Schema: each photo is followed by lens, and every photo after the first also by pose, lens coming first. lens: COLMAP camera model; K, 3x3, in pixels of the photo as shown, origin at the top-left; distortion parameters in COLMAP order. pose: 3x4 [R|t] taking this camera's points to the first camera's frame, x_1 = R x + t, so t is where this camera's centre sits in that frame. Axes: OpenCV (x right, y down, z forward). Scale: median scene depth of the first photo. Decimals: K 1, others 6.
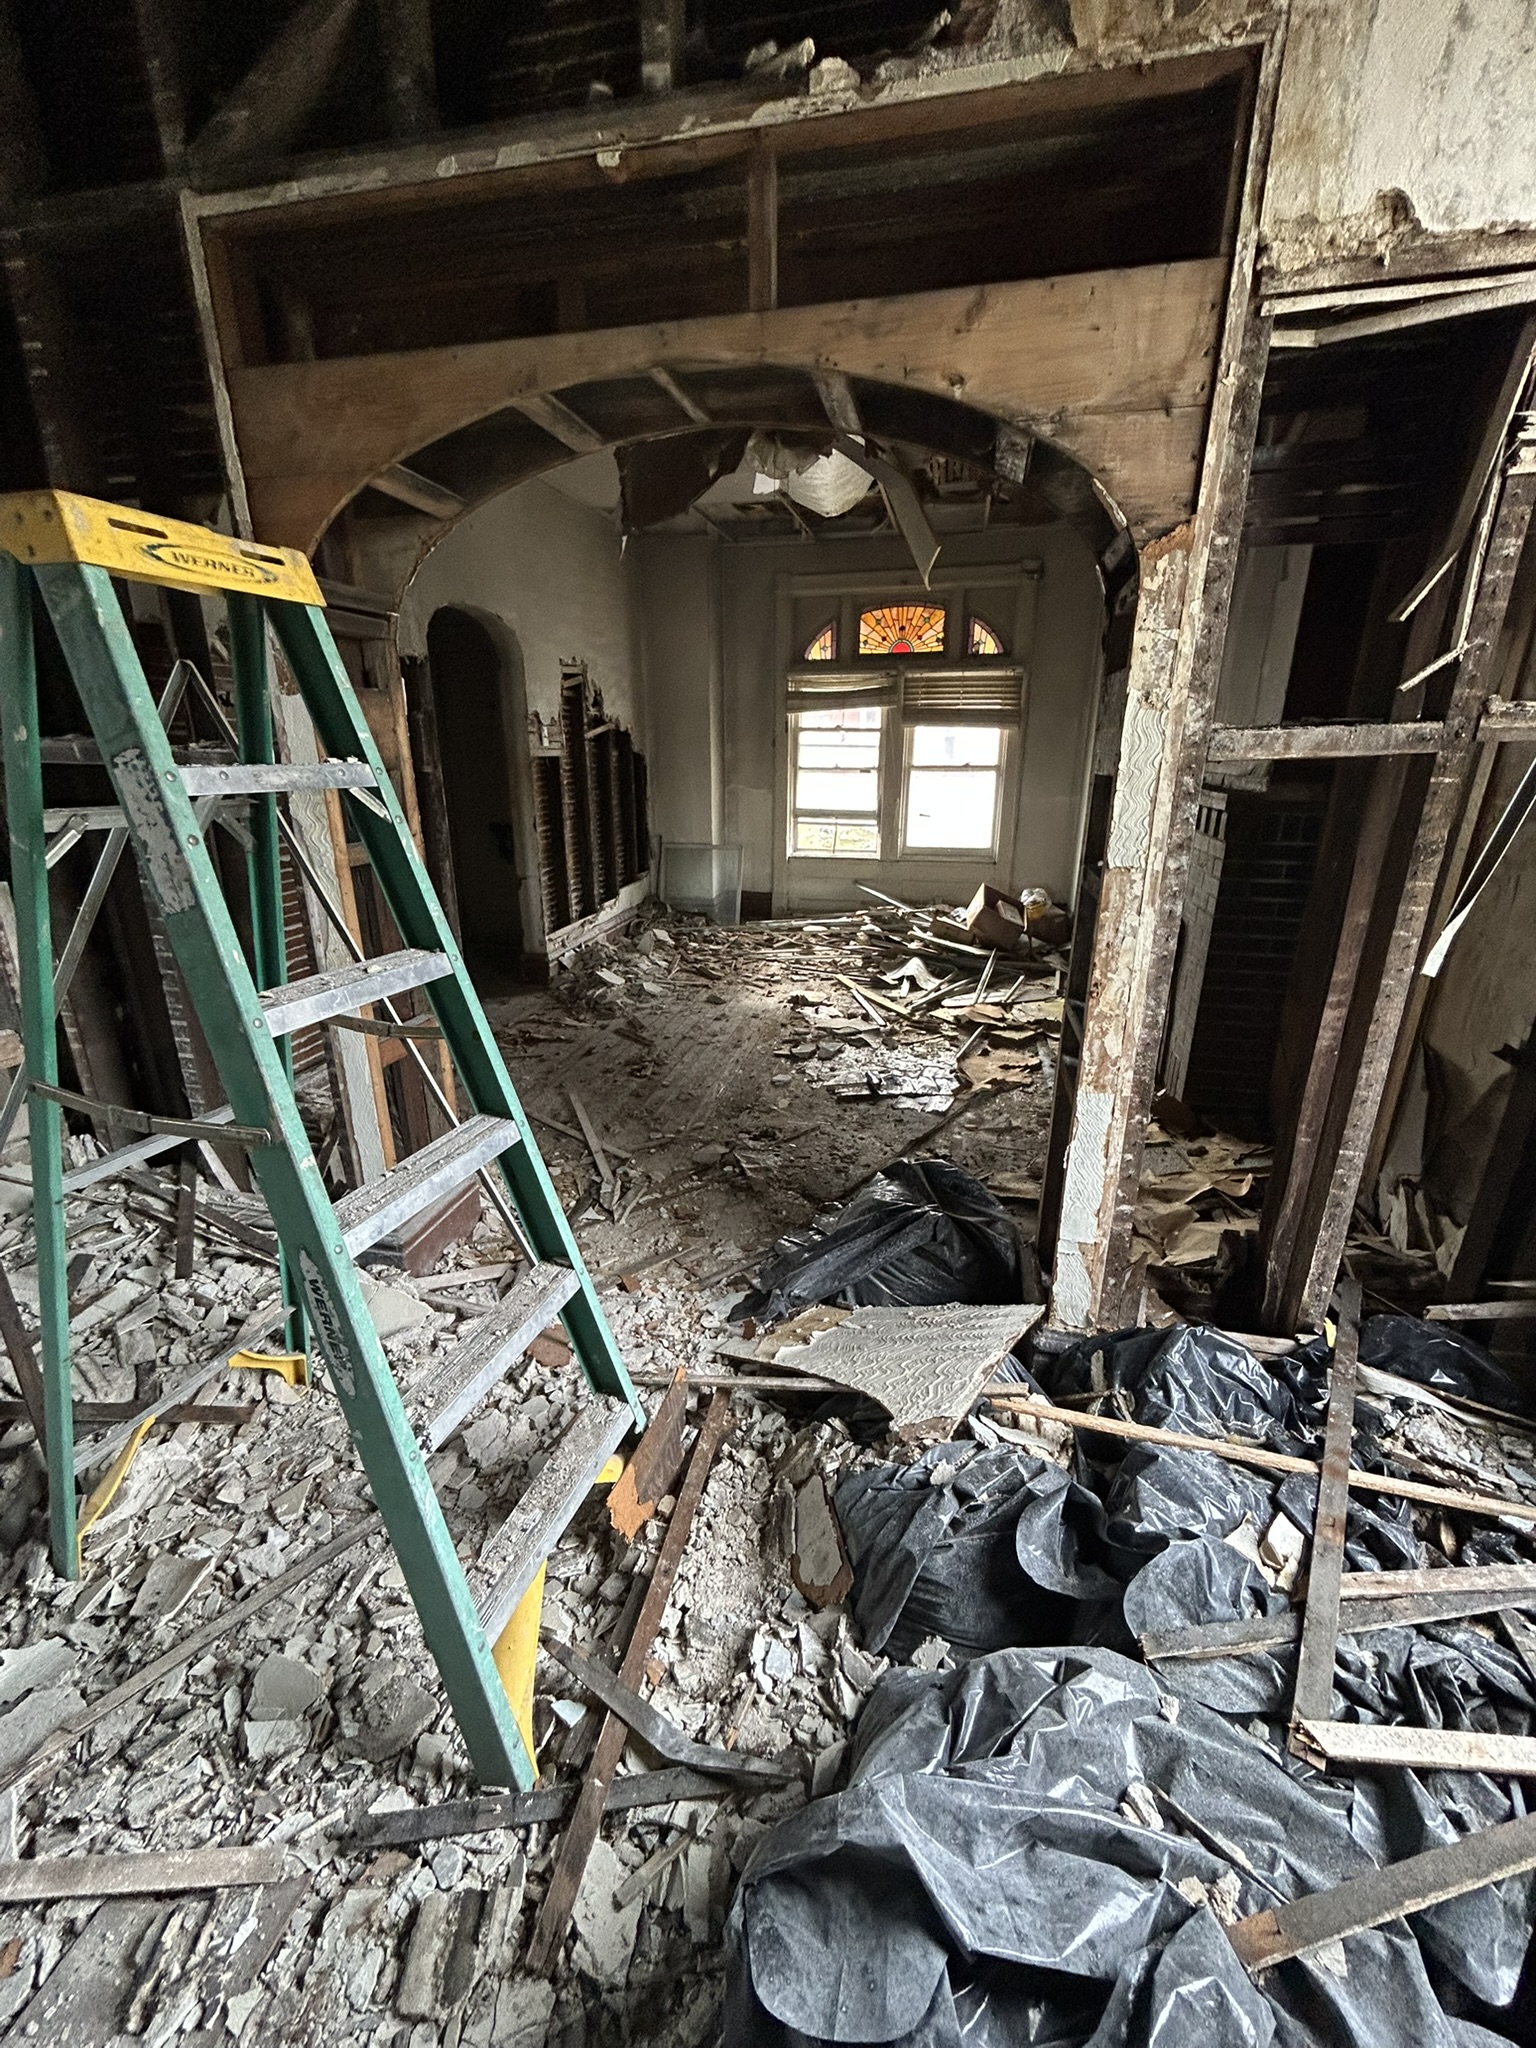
lens RADIAL K [[831.3, 0, 774.1], [0, 831.3, 1023.1], [0, 0, 1]] dist [-0.003101, 0.000526]
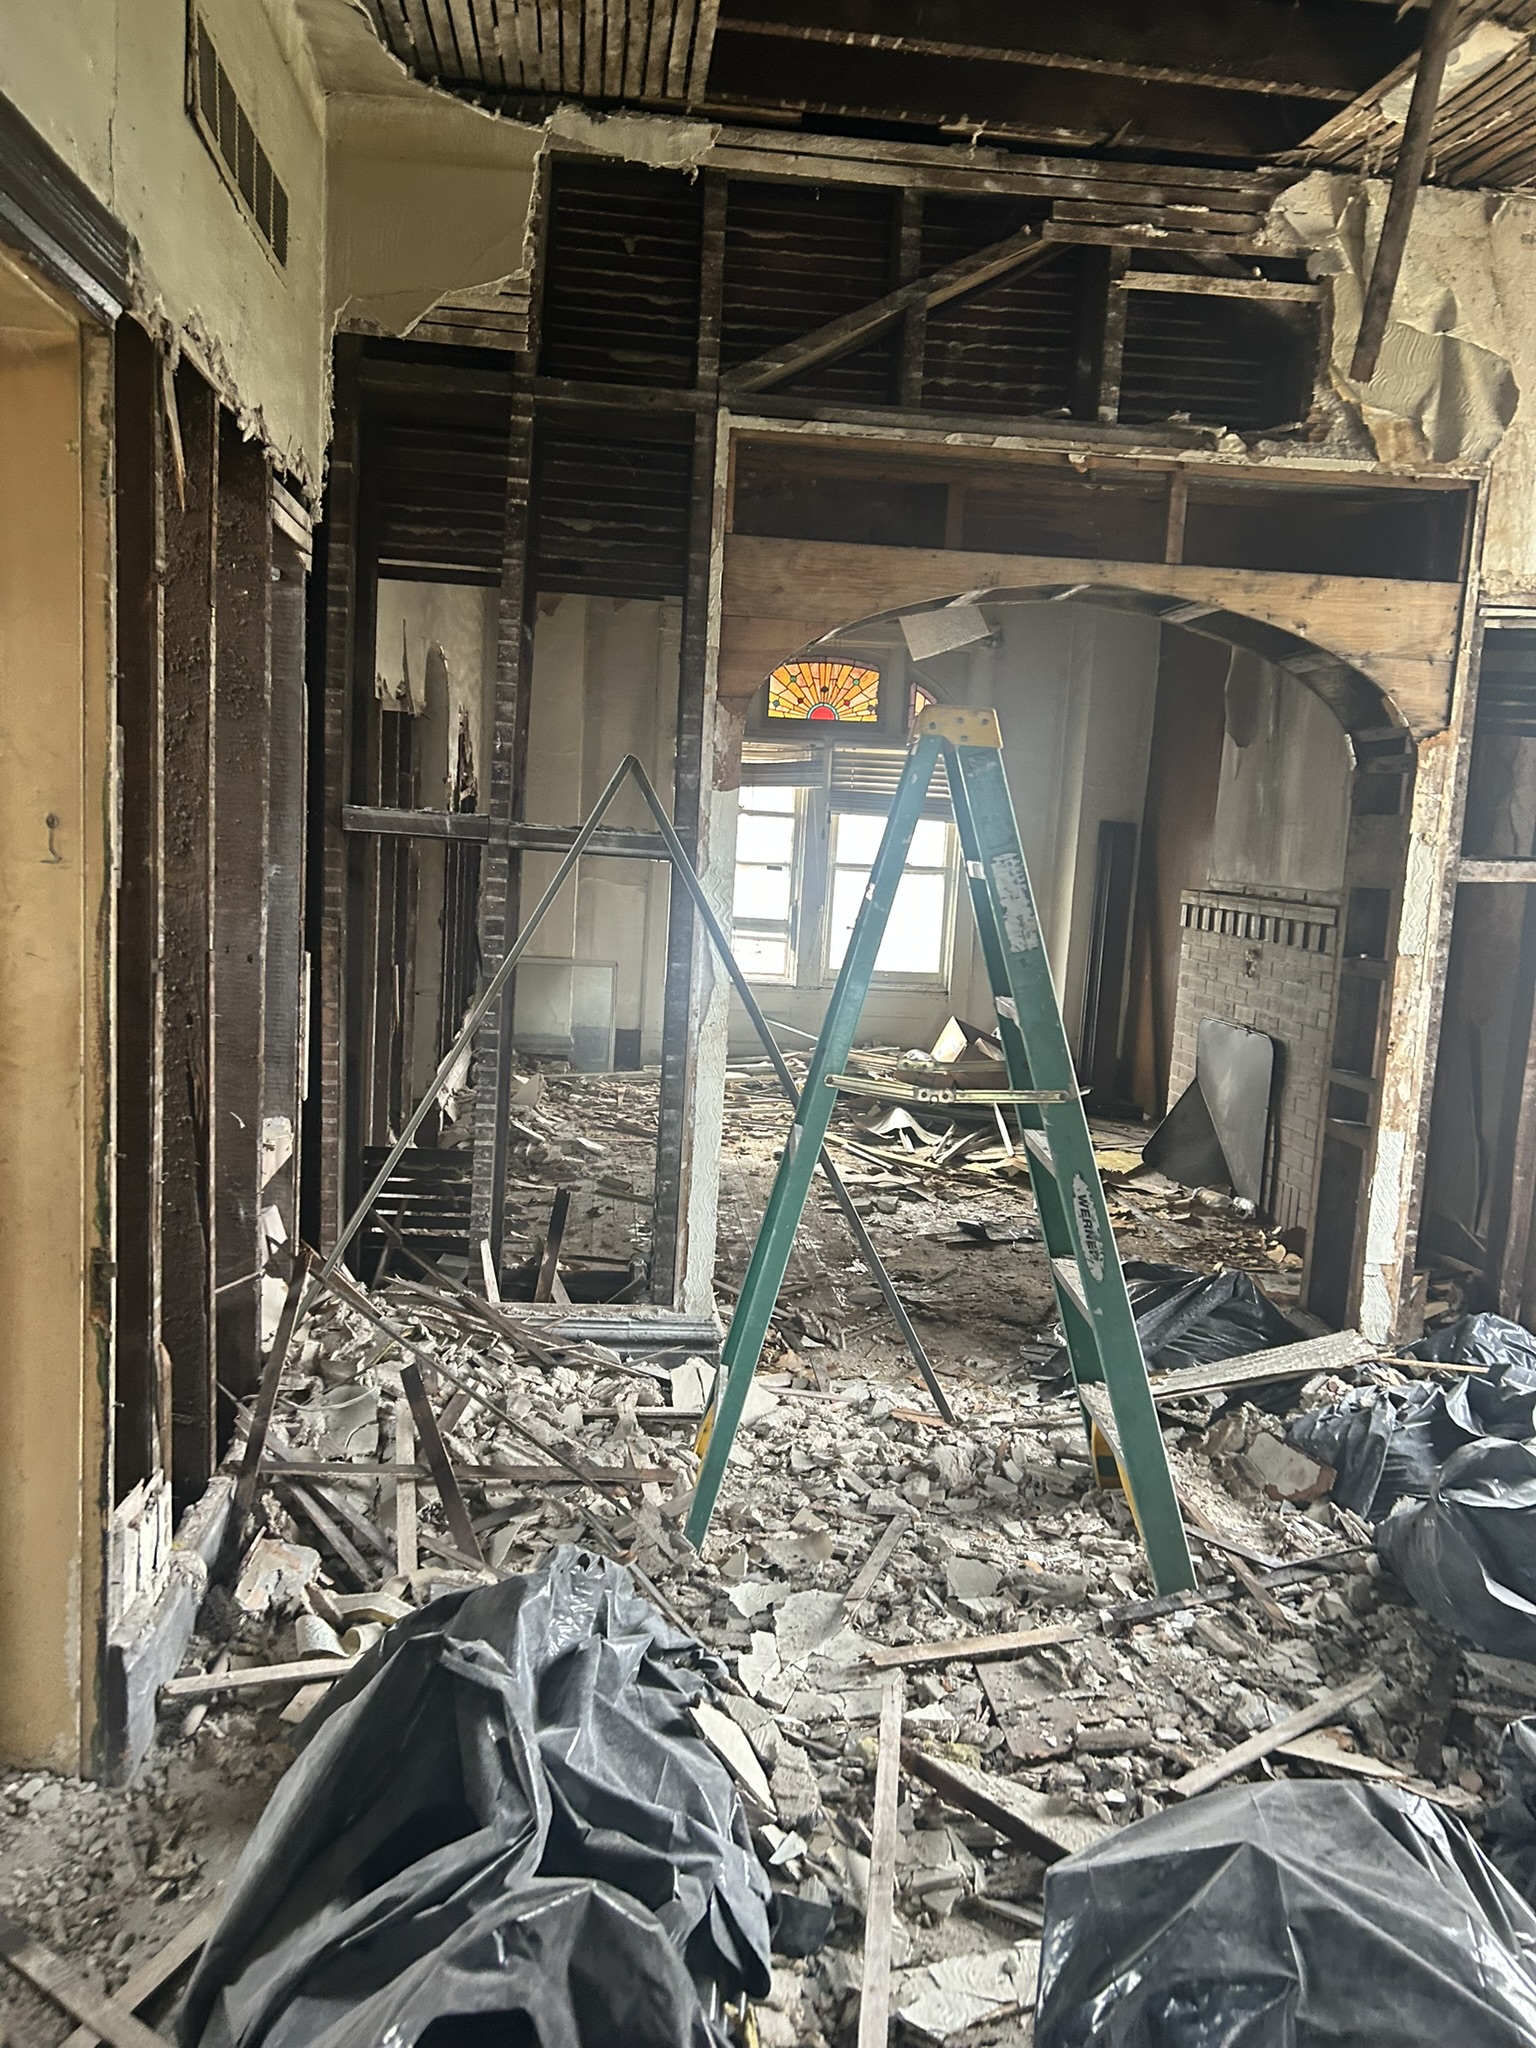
lens RADIAL K [[1532.1, 0, 749.8], [0, 1532.1, 1022.4], [0, 0, 1]] dist [0.047142, -0.045990]
pose [[0.954372, 0.013441, 0.298317, -1.277773], [0.043087, 0.982335, -0.182104, 0.314099], [-0.295495, 0.186649, 0.936934, -0.963682]]
